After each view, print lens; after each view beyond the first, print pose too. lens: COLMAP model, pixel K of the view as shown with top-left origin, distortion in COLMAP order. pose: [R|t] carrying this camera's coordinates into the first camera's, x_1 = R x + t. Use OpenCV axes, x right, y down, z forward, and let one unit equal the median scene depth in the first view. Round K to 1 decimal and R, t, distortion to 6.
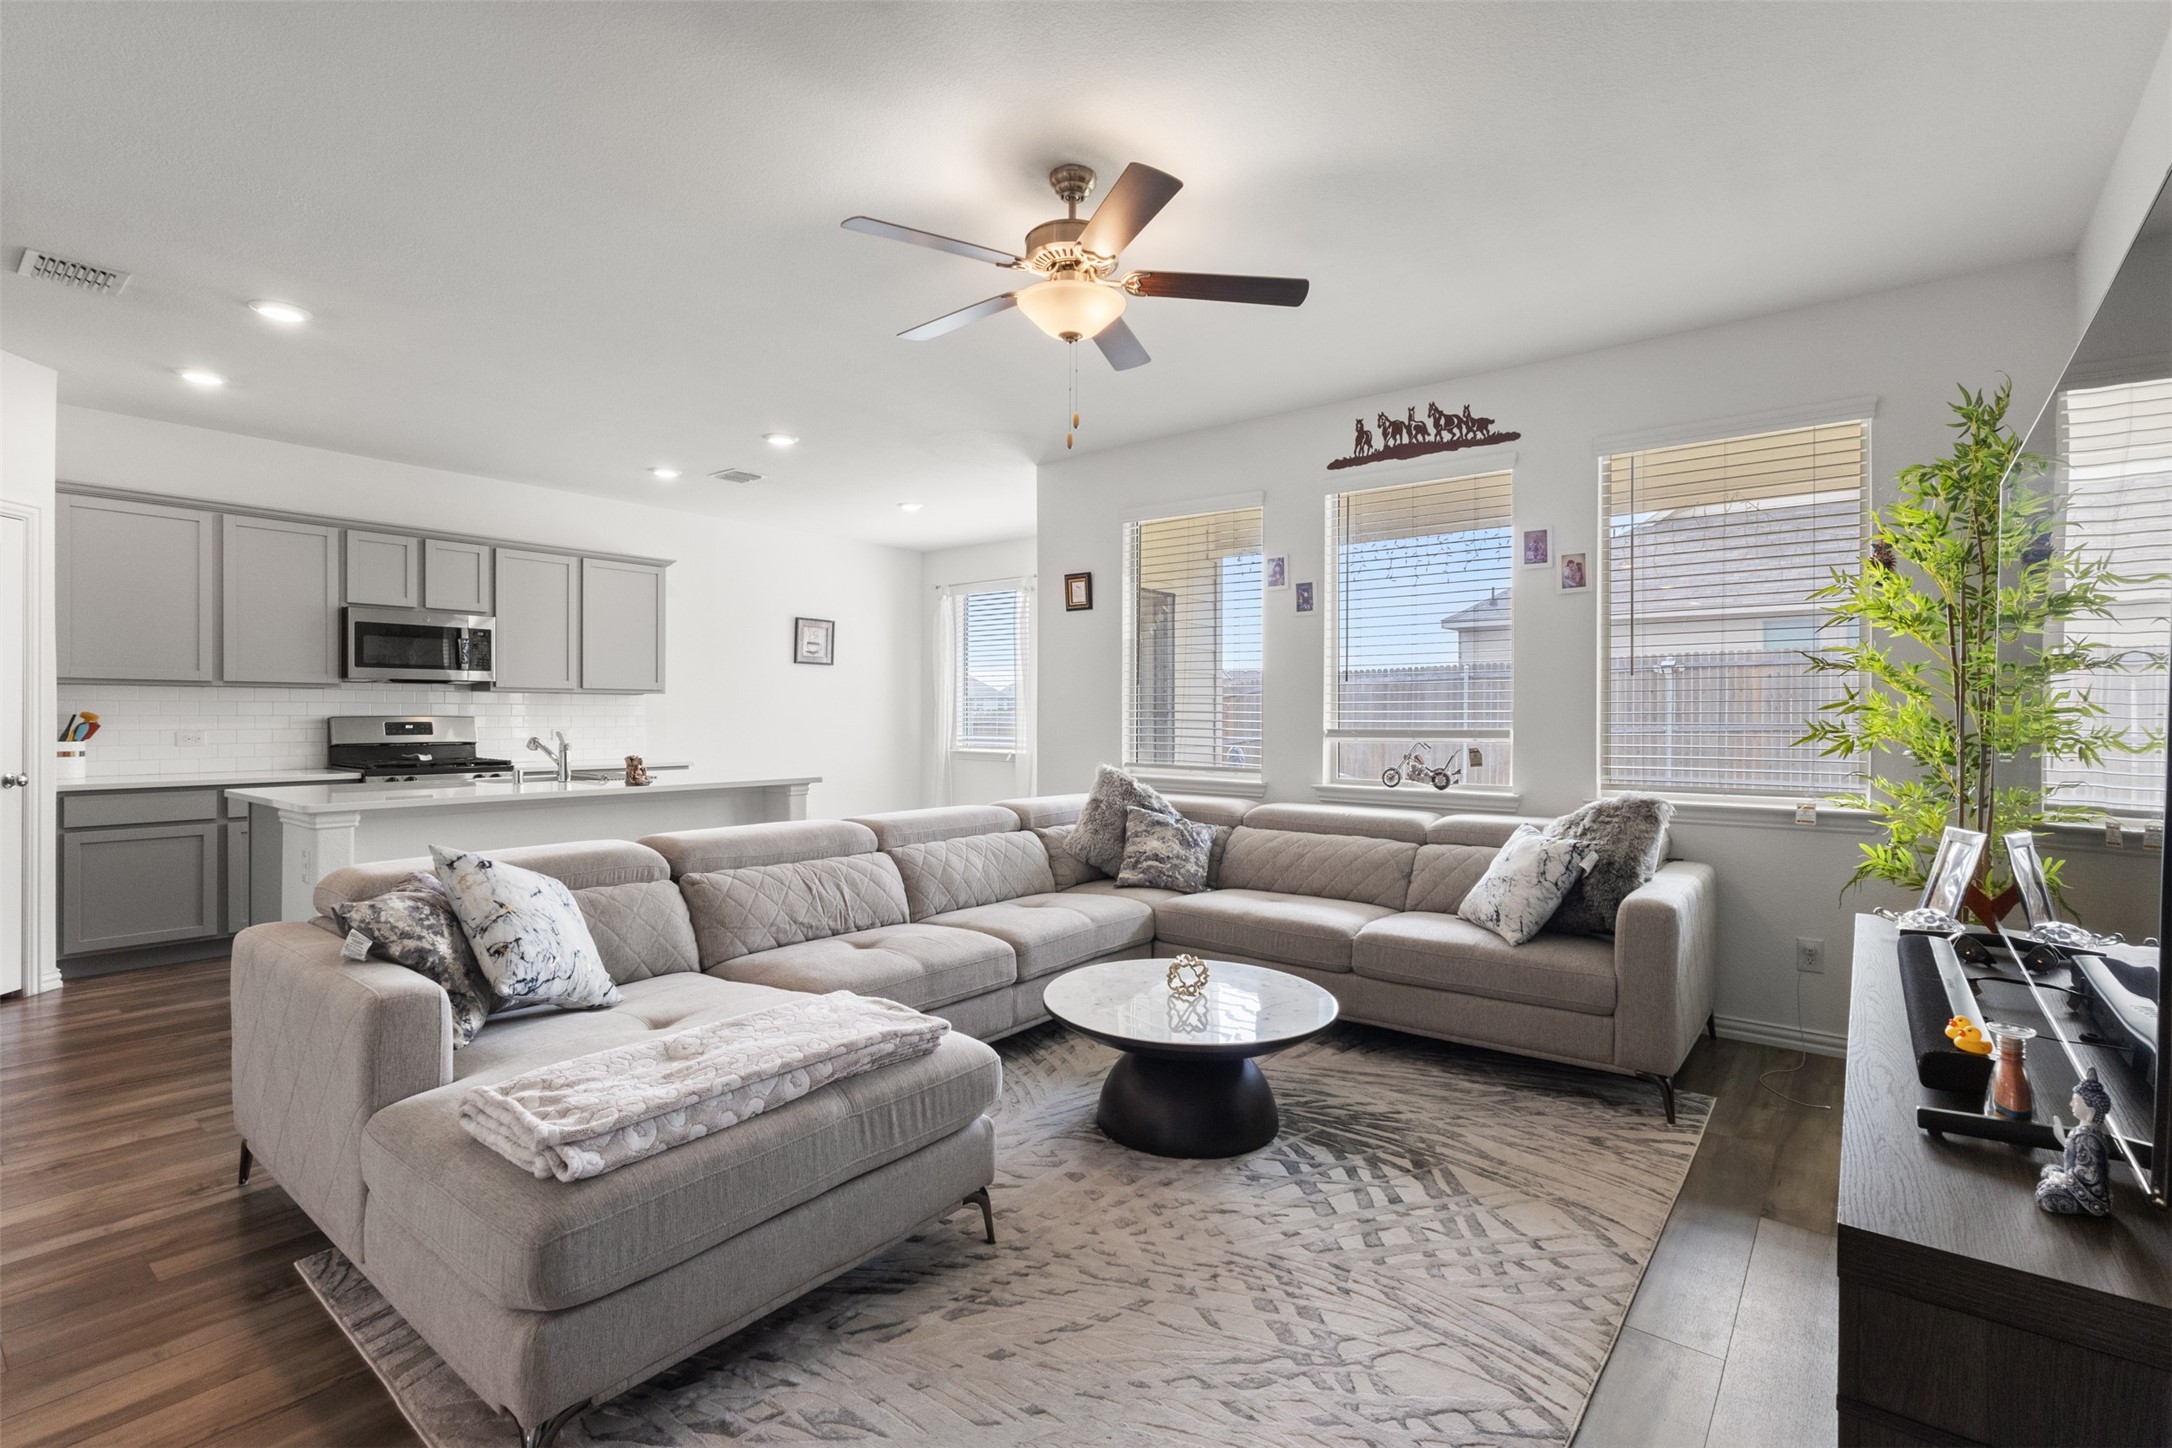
lens RADIAL K [[992.0, 0, 1091.3], [0, 992.0, 723.6], [0, 0, 1]] dist [0.001683, -0.000627]
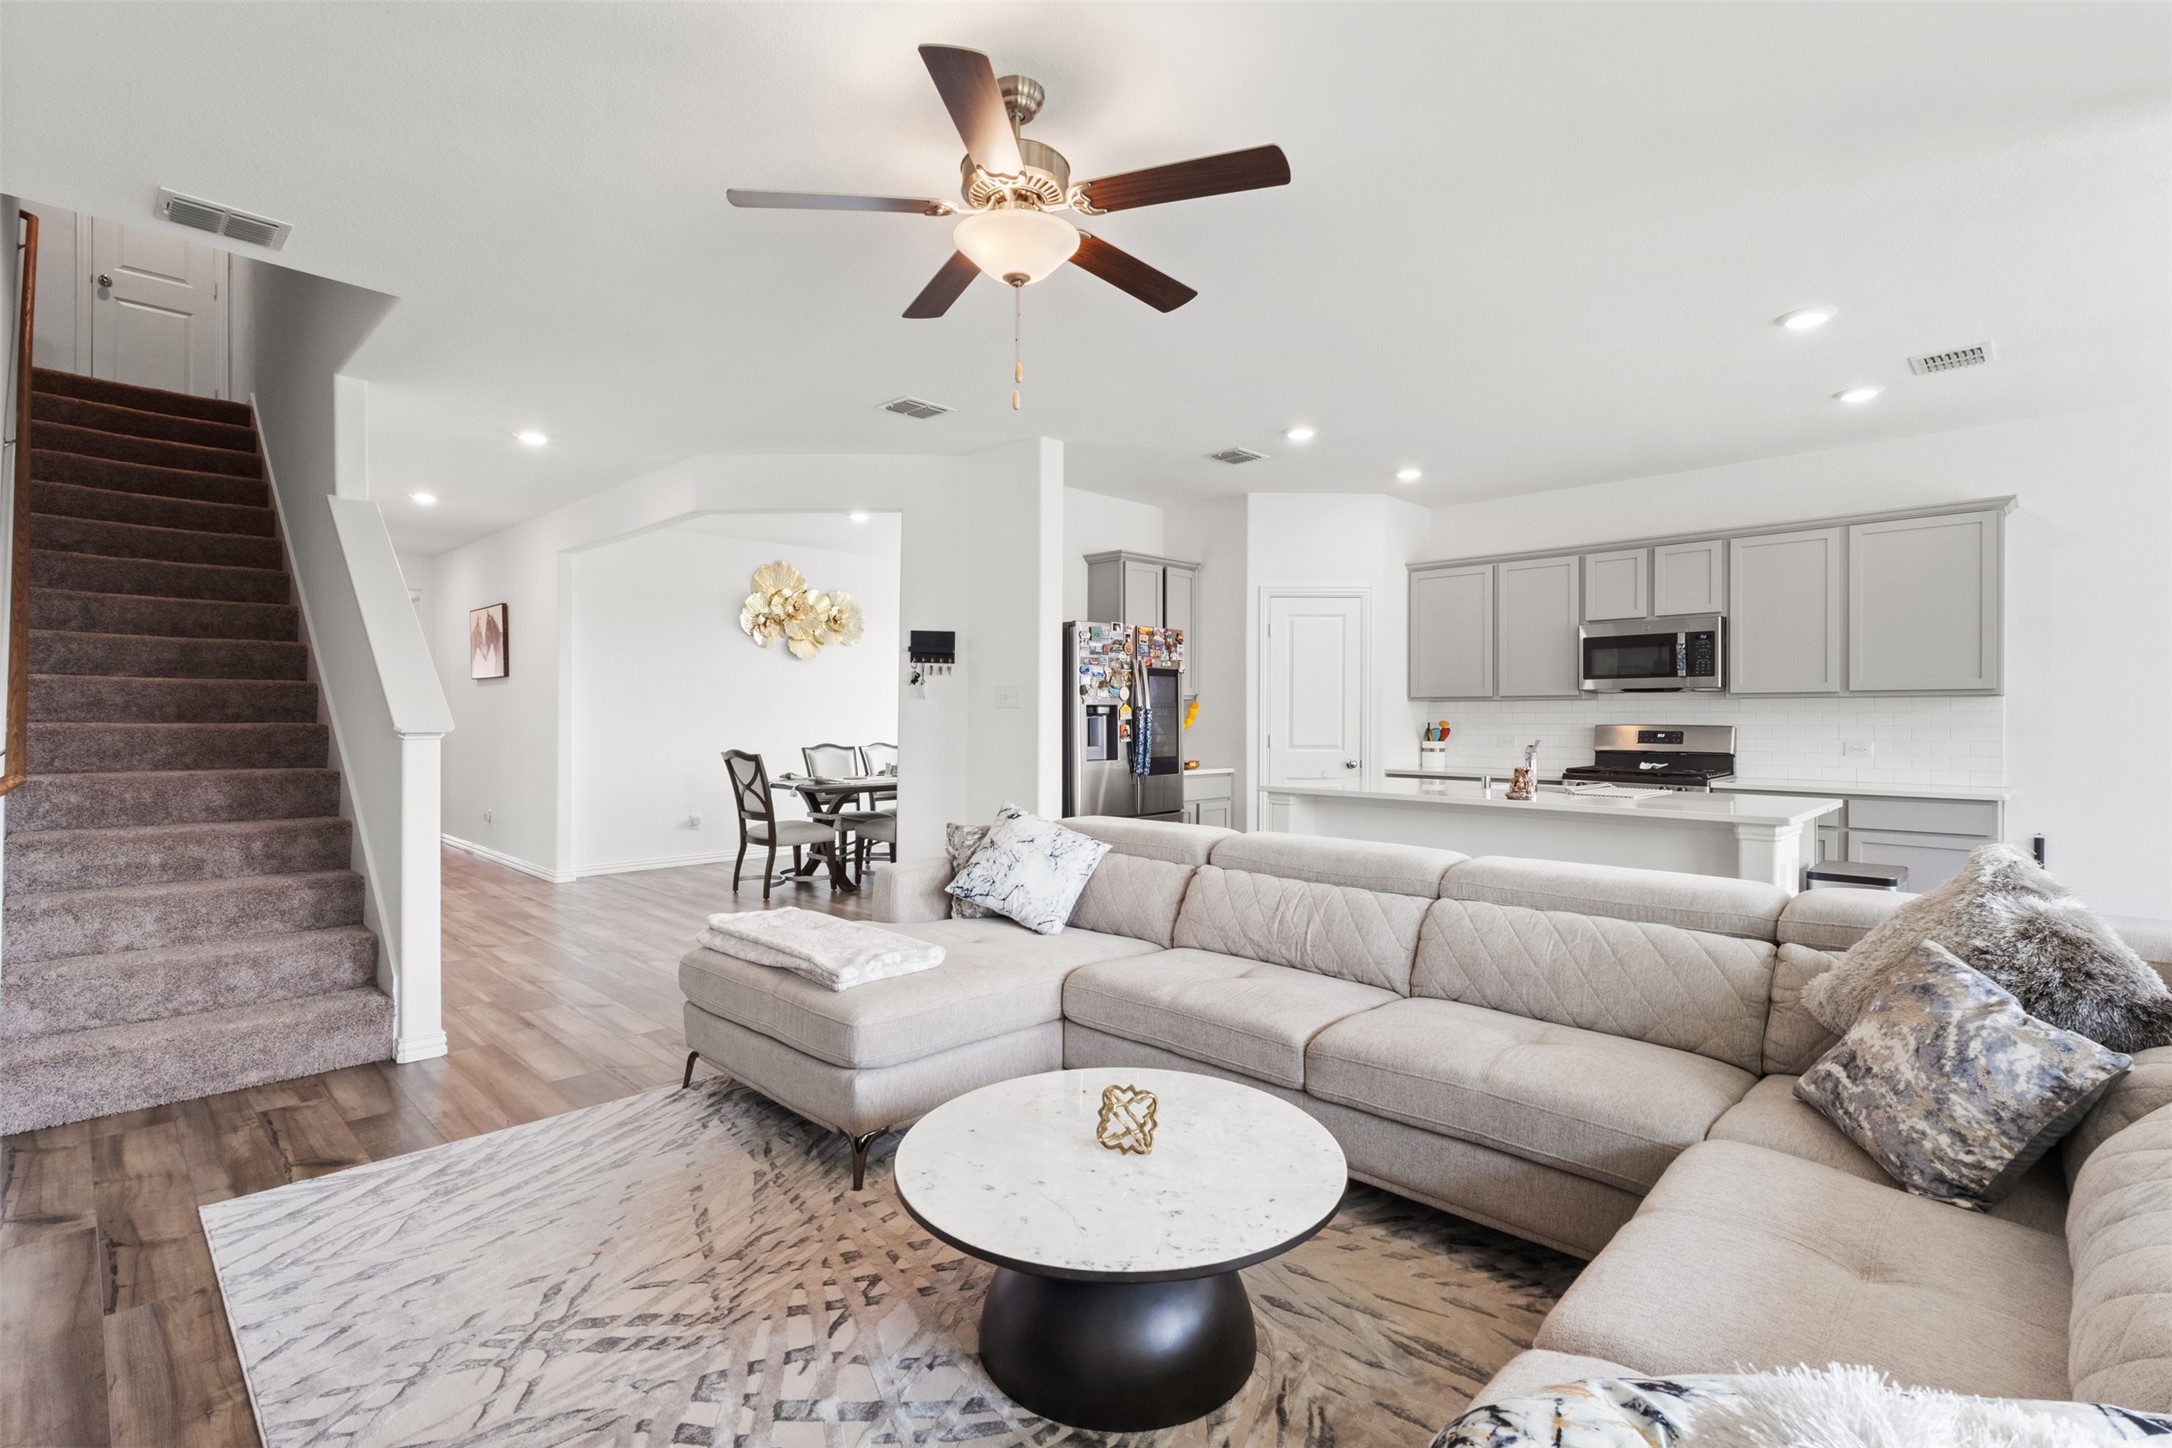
lens RADIAL K [[992.0, 0, 1076.7], [0, 992.0, 722.2], [0, 0, 1]] dist [0.001683, -0.000627]
pose [[-0.111935, -0.001491, -0.993714, 0.442114], [-0.012494, 0.999922, -0.000093, -0.002822], [0.993637, 0.012405, -0.111944, 0.613362]]
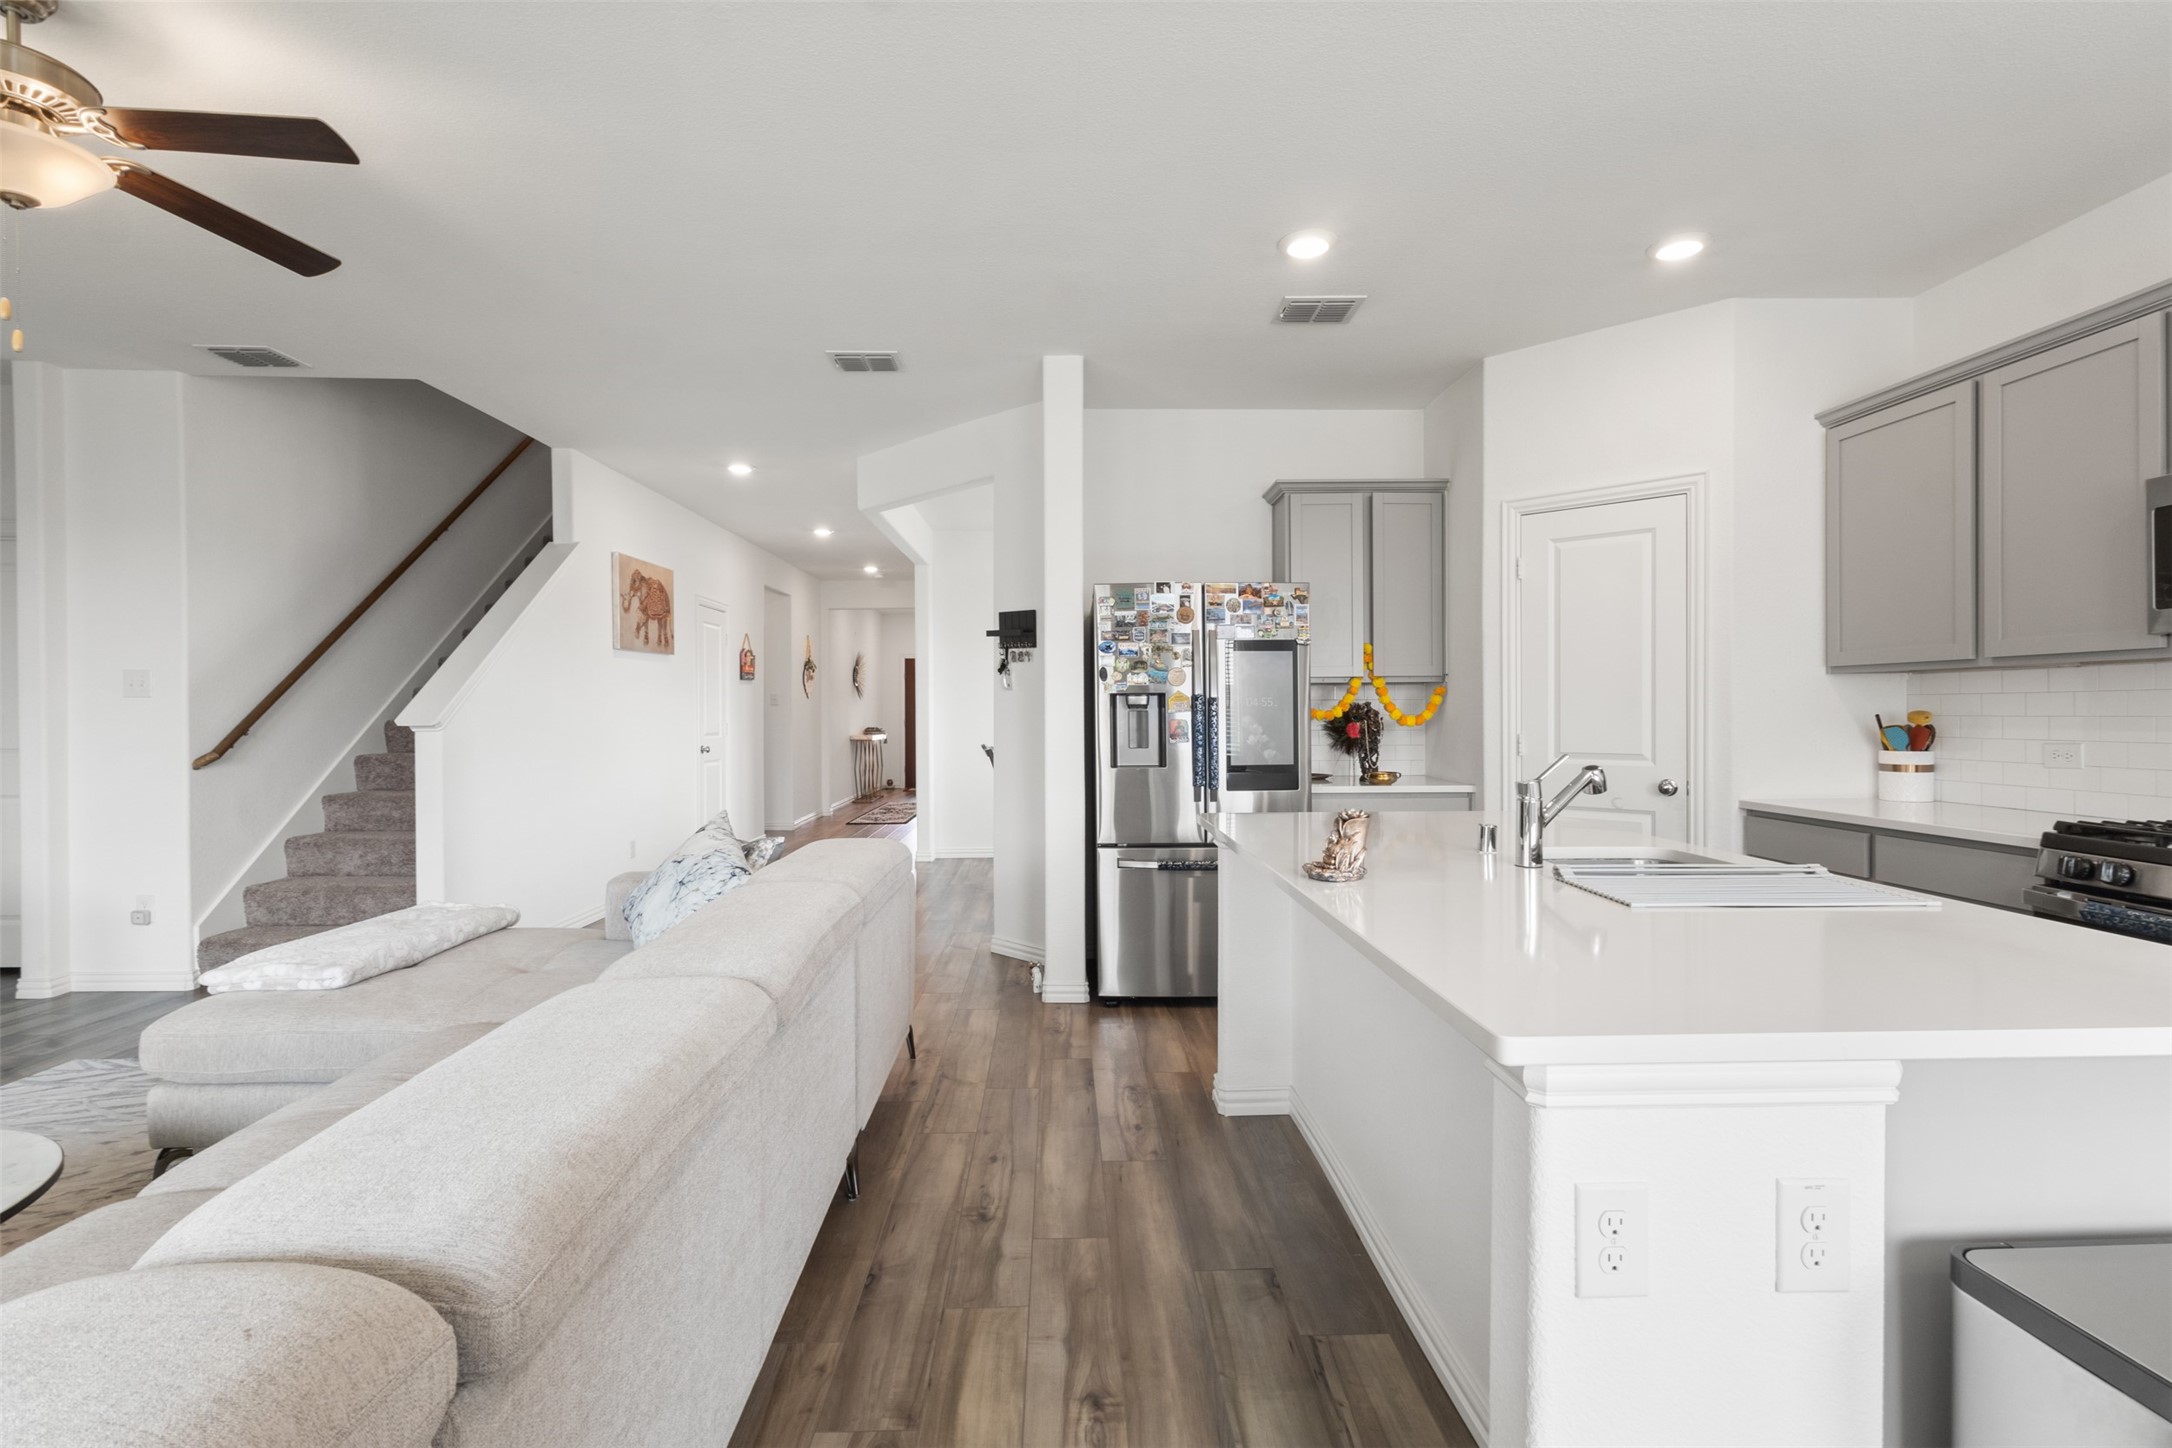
lens RADIAL K [[992.0, 0, 1091.7], [0, 992.0, 714.1], [0, 0, 1]] dist [0.001683, -0.000627]
pose [[-0.766031, 0.001899, -0.642801, -0.085644], [-0.005257, 0.999944, 0.009219, -0.012229], [0.642782, 0.010441, -0.765978, 1.118419]]
